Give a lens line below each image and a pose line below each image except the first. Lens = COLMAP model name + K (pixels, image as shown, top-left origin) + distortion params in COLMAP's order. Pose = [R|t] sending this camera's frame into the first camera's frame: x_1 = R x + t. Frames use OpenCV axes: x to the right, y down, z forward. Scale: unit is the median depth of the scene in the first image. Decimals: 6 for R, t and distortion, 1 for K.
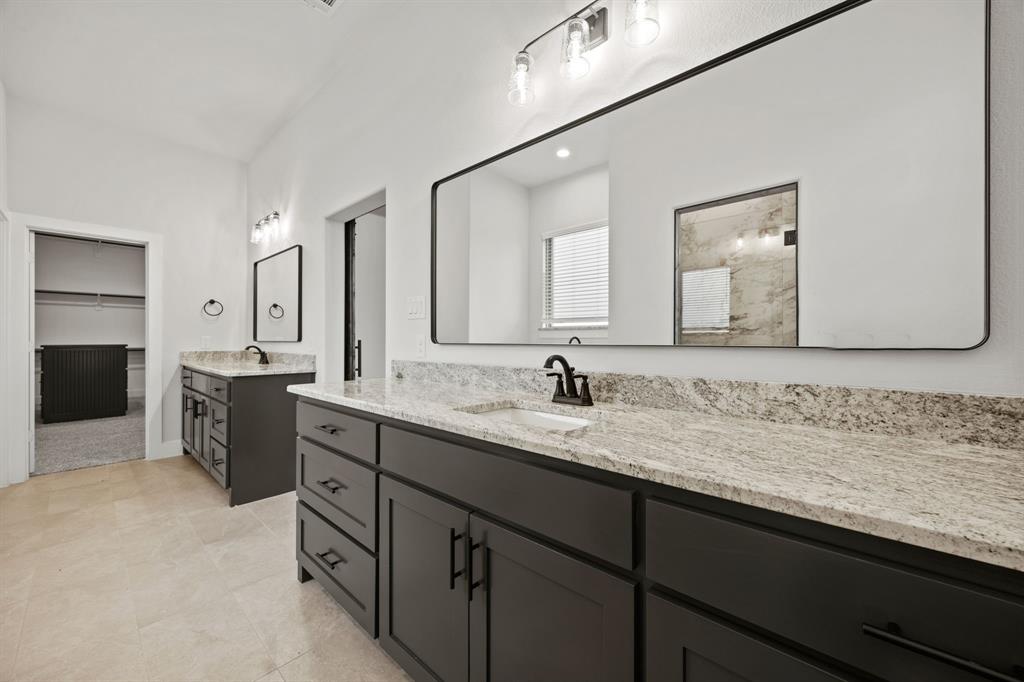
lens RADIAL K [[395.5, 0, 512.0], [0, 395.5, 344.5], [0, 0, 1]] dist [-0.000350, -0.000005]
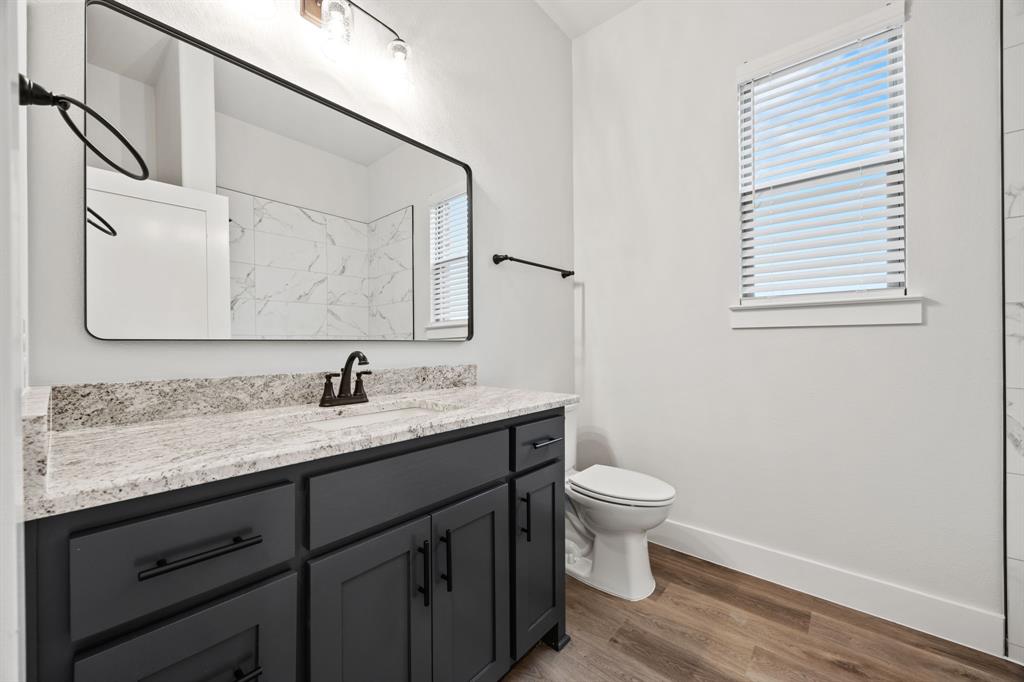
lens RADIAL K [[395.5, 0, 512.9], [0, 395.5, 344.1], [0, 0, 1]] dist [-0.000350, -0.000005]
pose [[-0.039145, 0.000172, 0.999234, -0.861121], [-0.004049, 0.999992, -0.000331, 0.002003], [-0.999225, -0.004059, -0.039144, 0.656134]]
